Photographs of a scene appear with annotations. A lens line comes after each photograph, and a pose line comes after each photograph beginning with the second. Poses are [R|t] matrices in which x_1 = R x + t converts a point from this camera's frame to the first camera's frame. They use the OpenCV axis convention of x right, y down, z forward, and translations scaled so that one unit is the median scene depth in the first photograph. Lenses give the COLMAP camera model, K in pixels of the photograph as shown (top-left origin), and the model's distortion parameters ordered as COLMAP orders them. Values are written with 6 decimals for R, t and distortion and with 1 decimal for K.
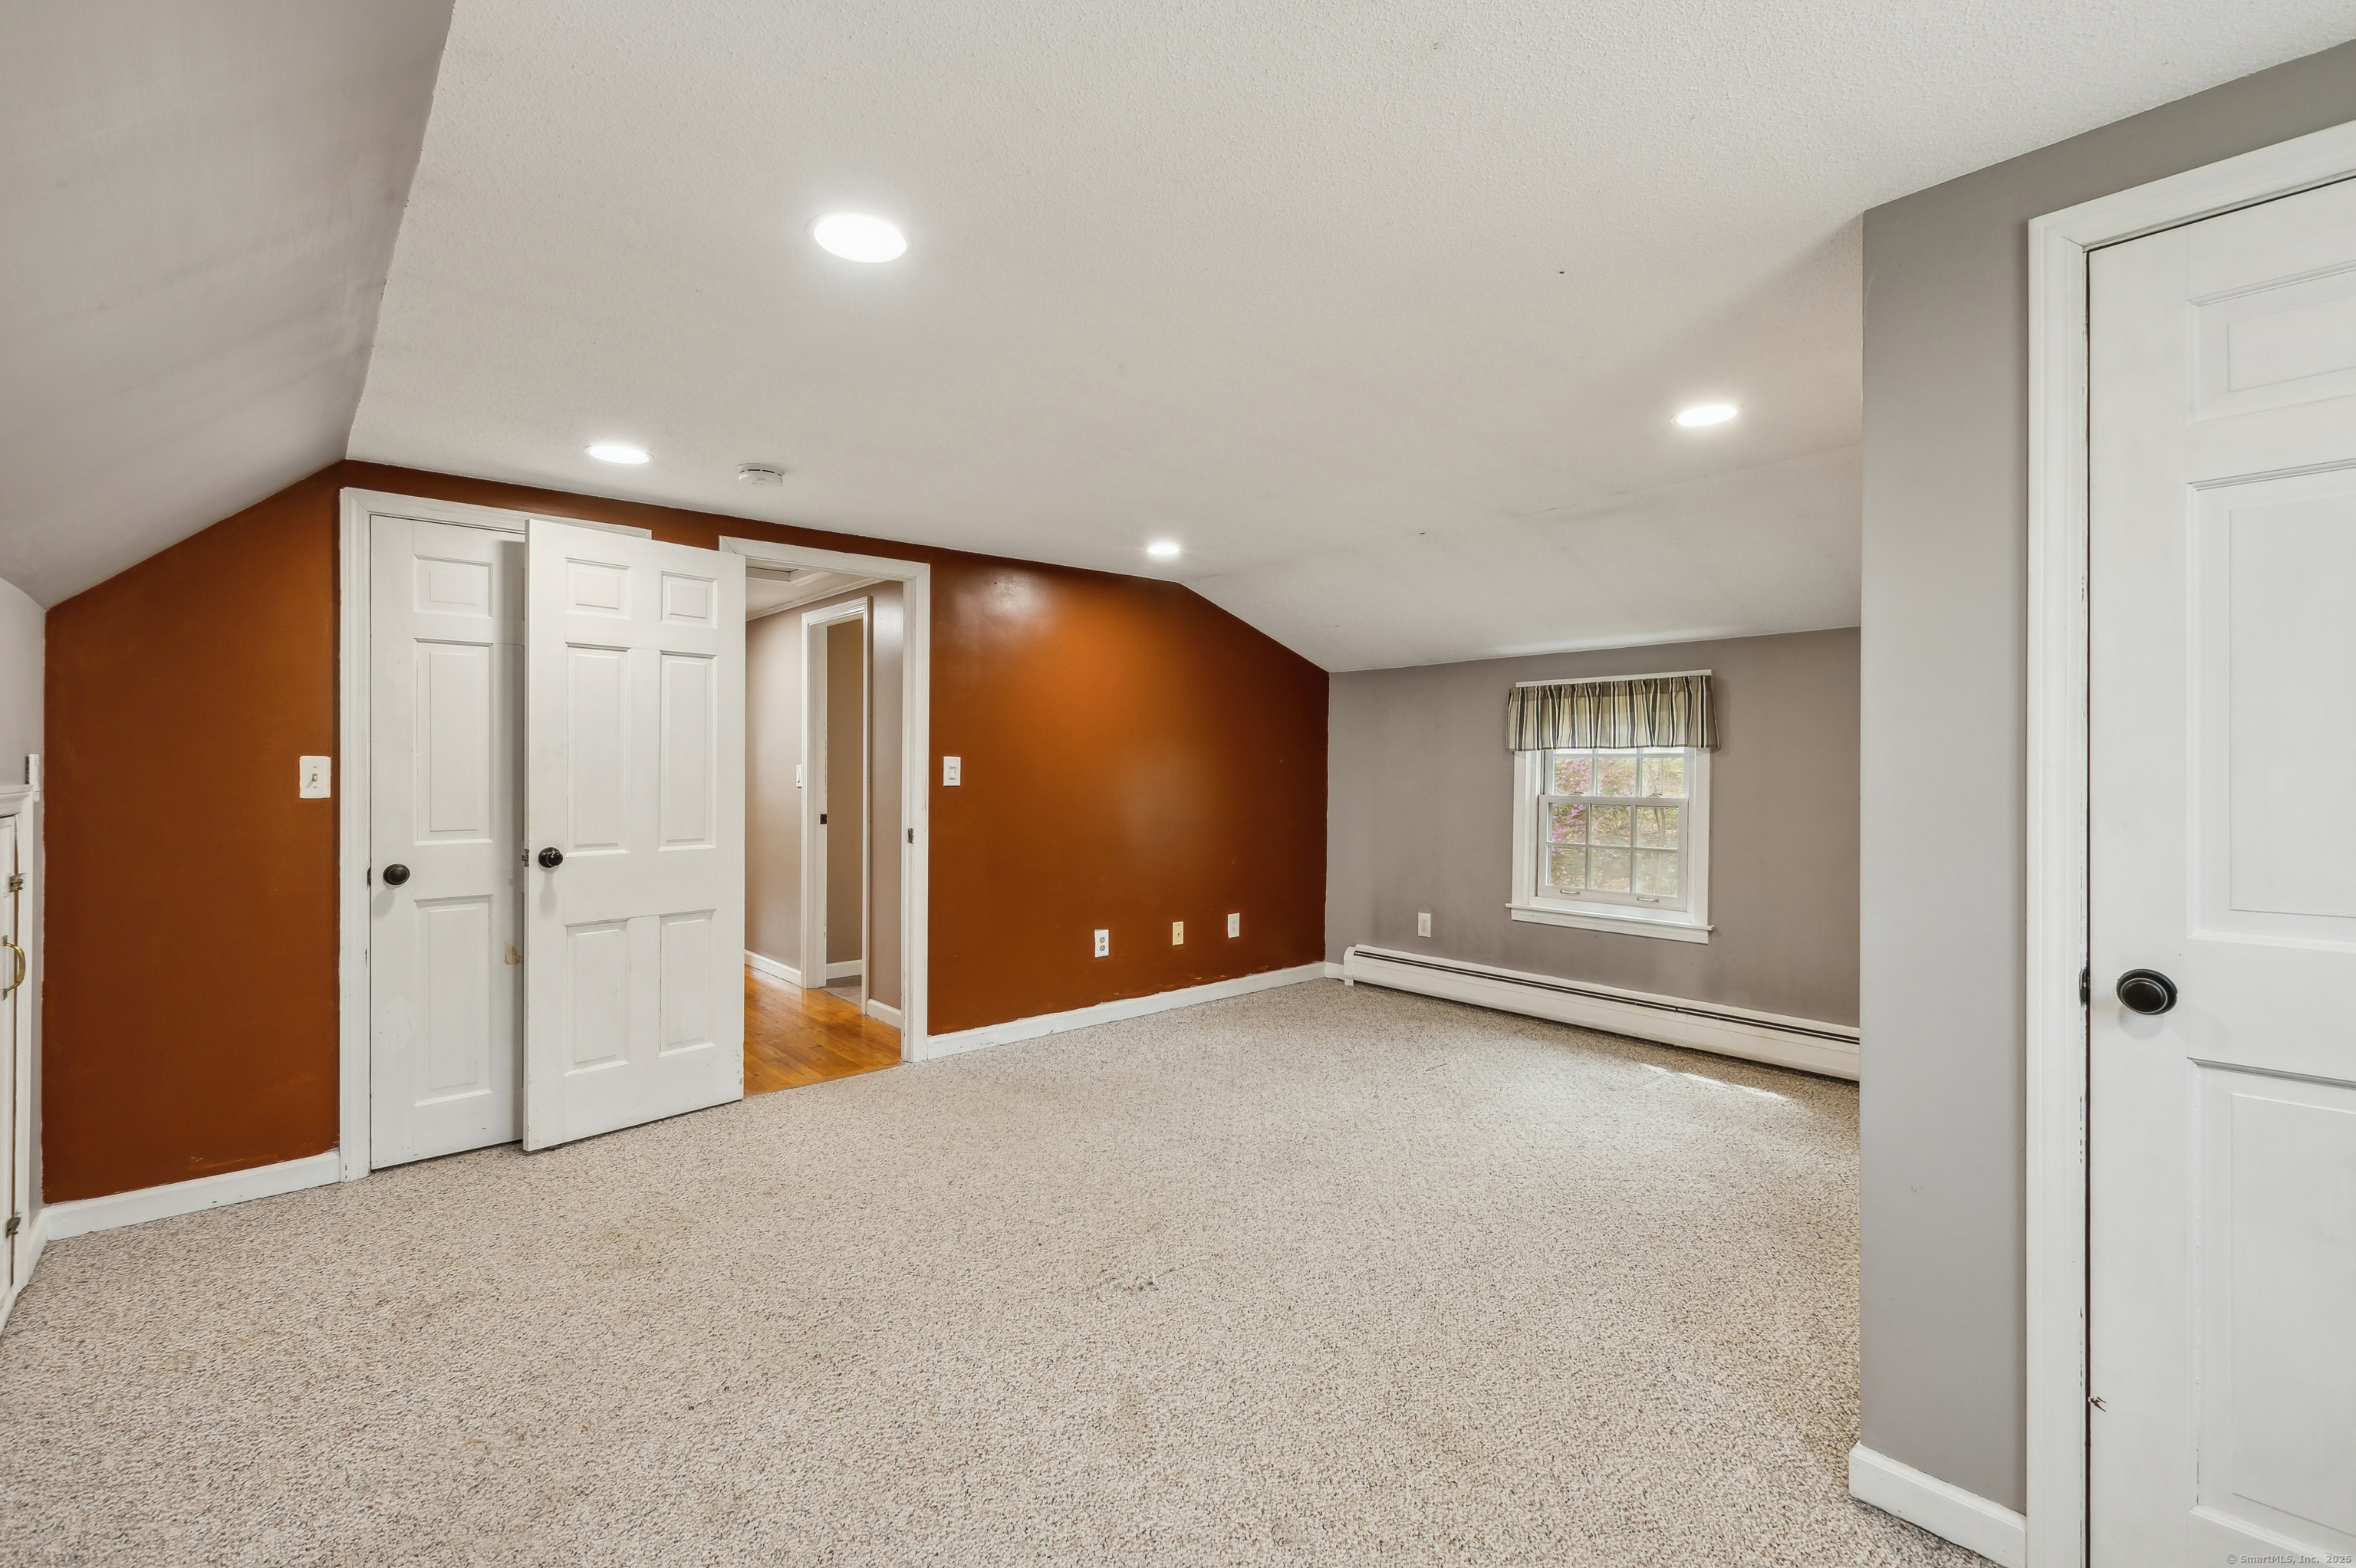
lens RADIAL K [[1051.0, 0, 1178.0], [0, 1051.0, 769.0], [0, 0, 1]] dist [-0.026832, 0.001293]
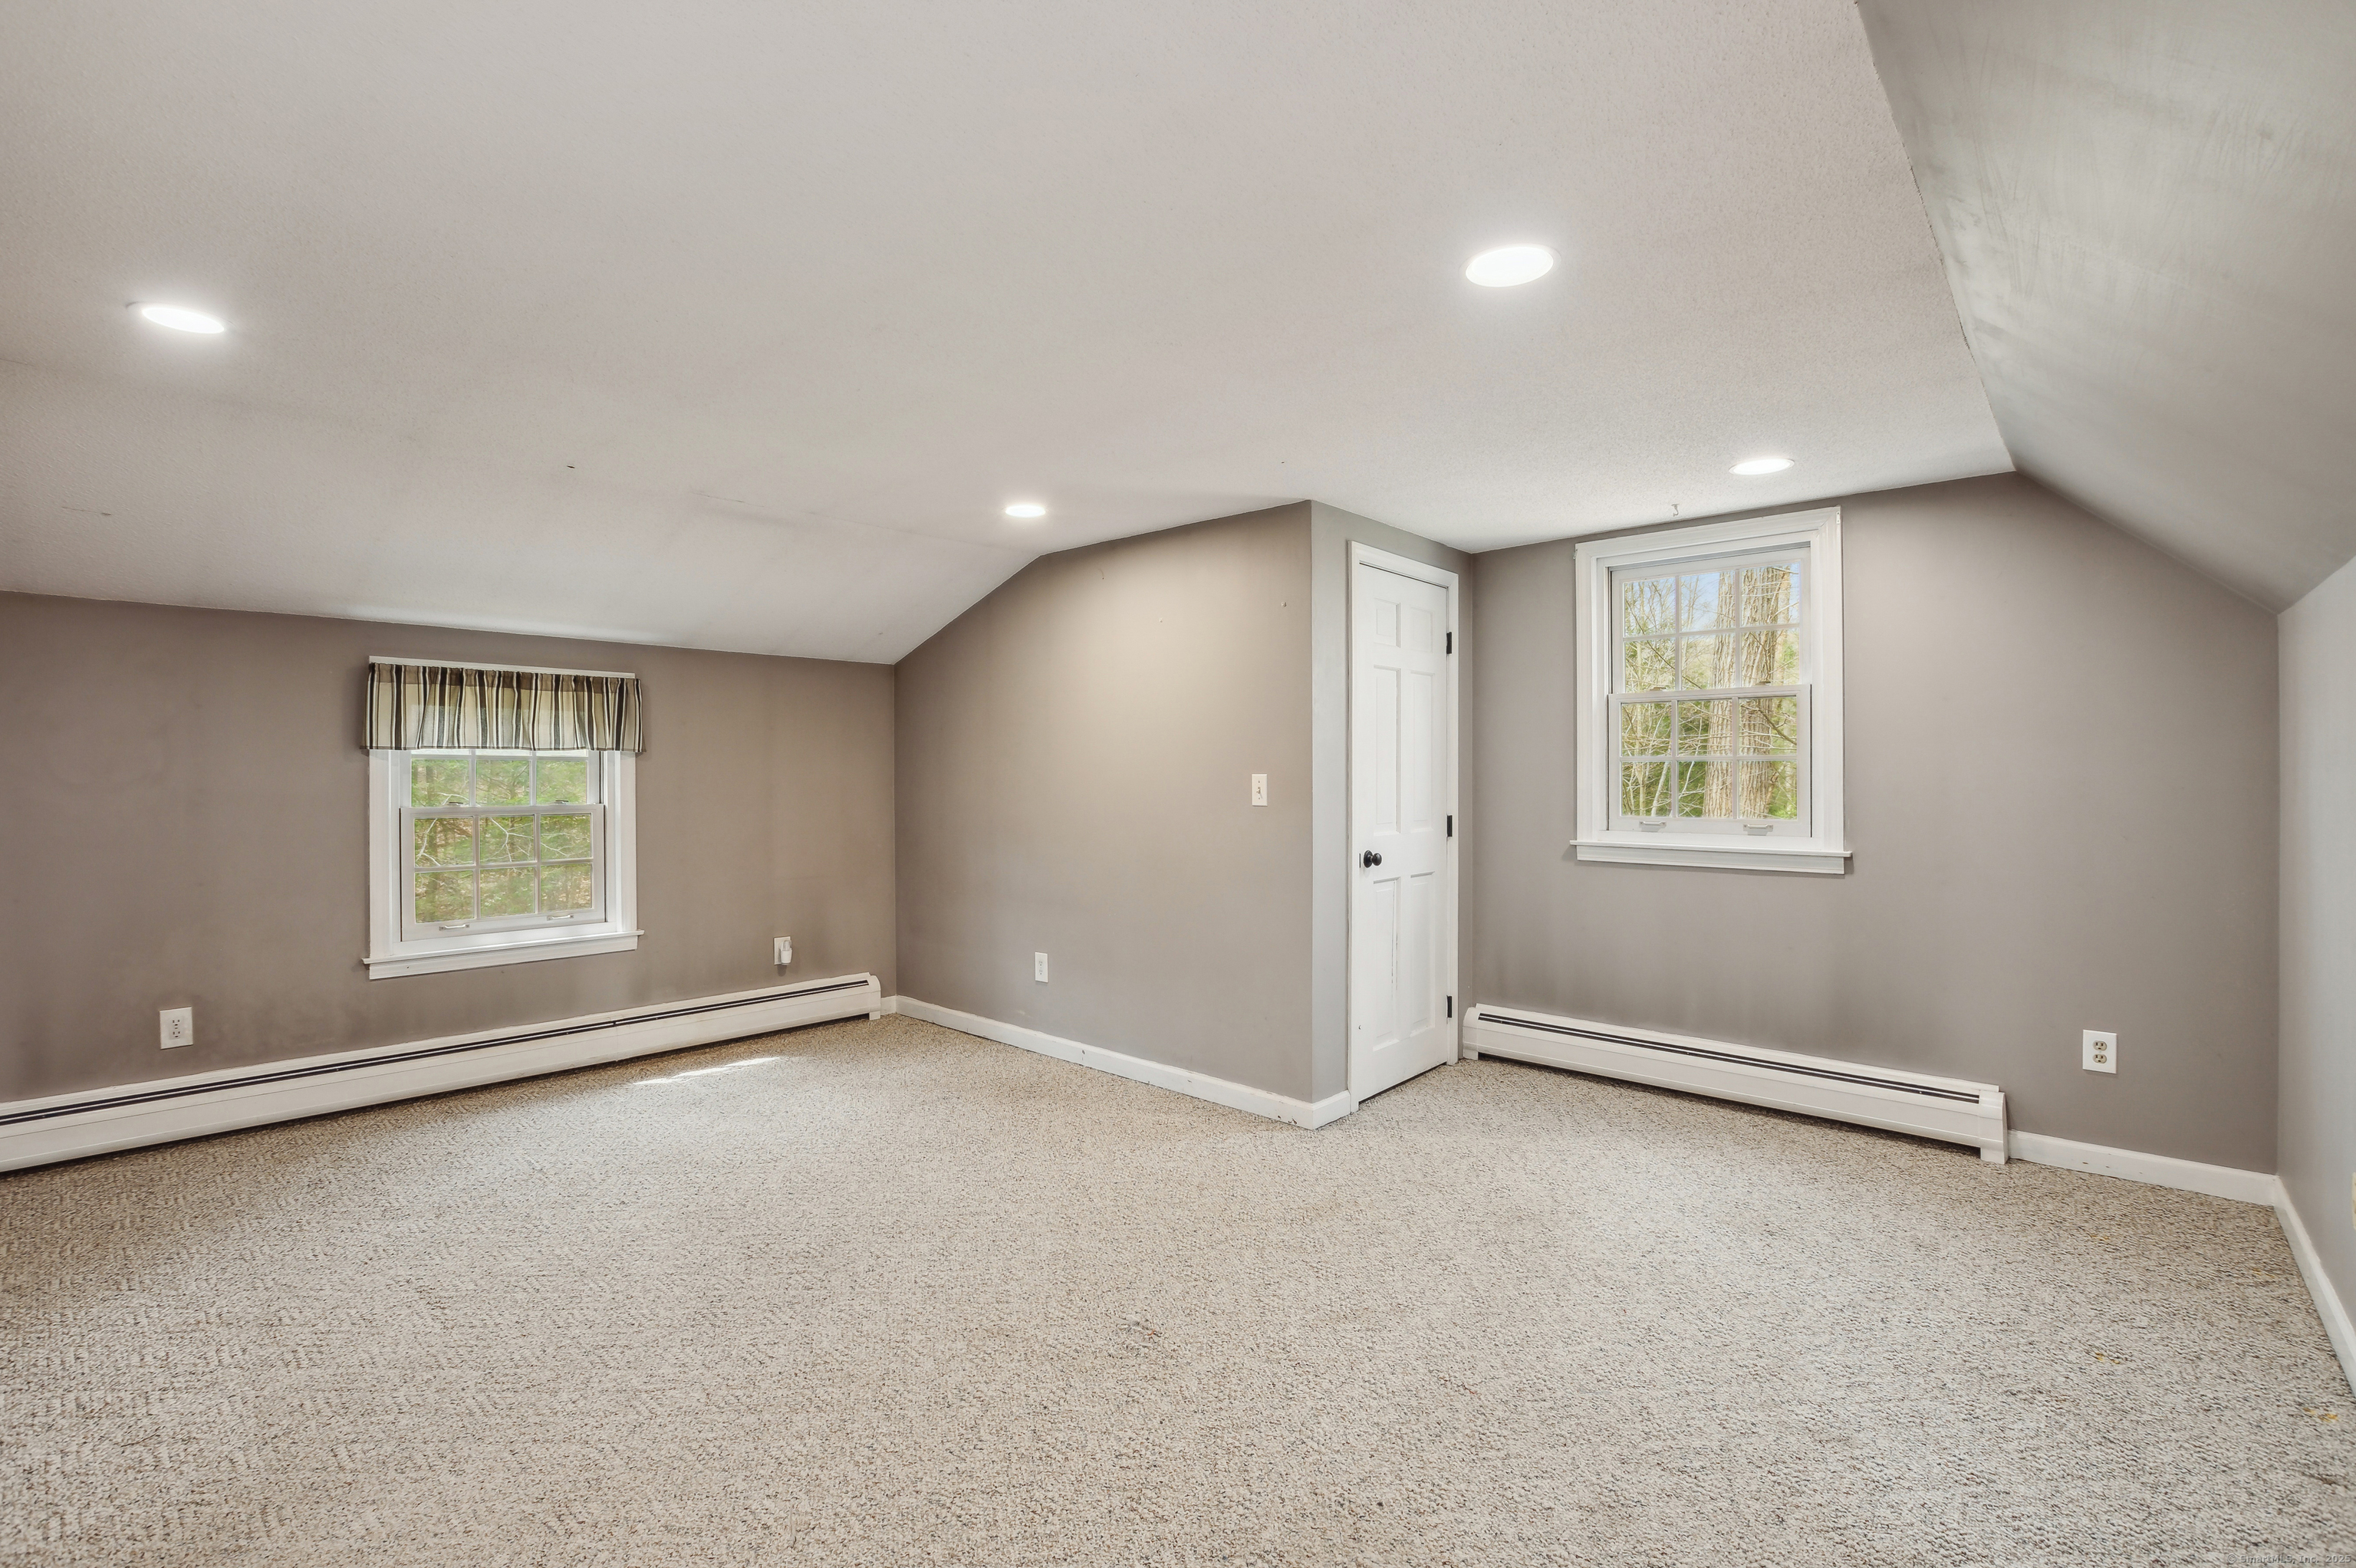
lens RADIAL K [[1051.0, 0, 1178.0], [0, 1051.0, 769.0], [0, 0, 1]] dist [-0.026832, 0.001293]
pose [[-0.147279, 0.003080, 0.989090, -0.522192], [-0.000483, 0.999995, -0.003186, -0.001175], [-0.989095, -0.000947, -0.147277, 0.600486]]
